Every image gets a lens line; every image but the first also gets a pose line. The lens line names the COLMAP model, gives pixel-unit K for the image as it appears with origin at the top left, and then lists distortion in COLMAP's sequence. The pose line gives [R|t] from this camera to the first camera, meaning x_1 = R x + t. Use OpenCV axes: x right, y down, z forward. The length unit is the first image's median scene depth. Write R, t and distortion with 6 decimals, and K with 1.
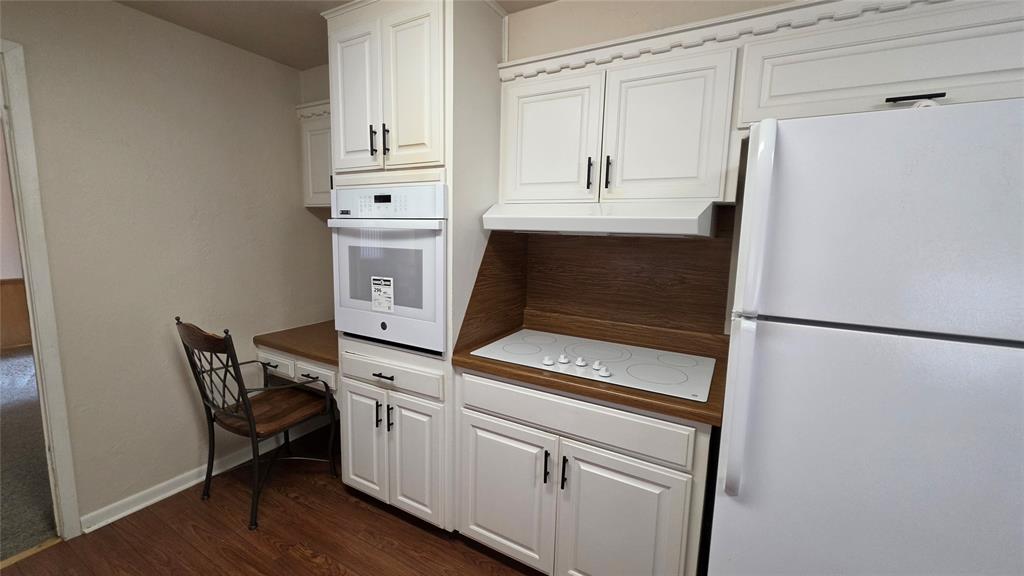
lens RADIAL K [[412.9, 0, 510.3], [0, 412.9, 293.3], [0, 0, 1]] dist [-0.000144, -0.000795]
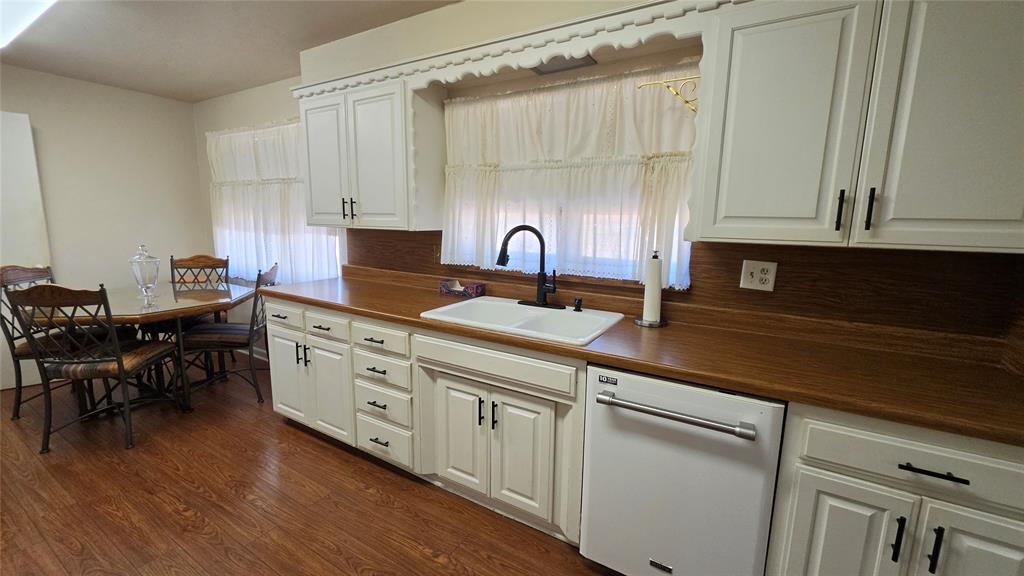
lens RADIAL K [[412.9, 0, 510.4], [0, 412.9, 272.8], [0, 0, 1]] dist [-0.000144, -0.000795]
pose [[0.999161, -0.005919, -0.040513, 0.284388], [0.006668, 0.999809, 0.018396, 0.027393], [0.040397, -0.018651, 0.999010, -0.153359]]
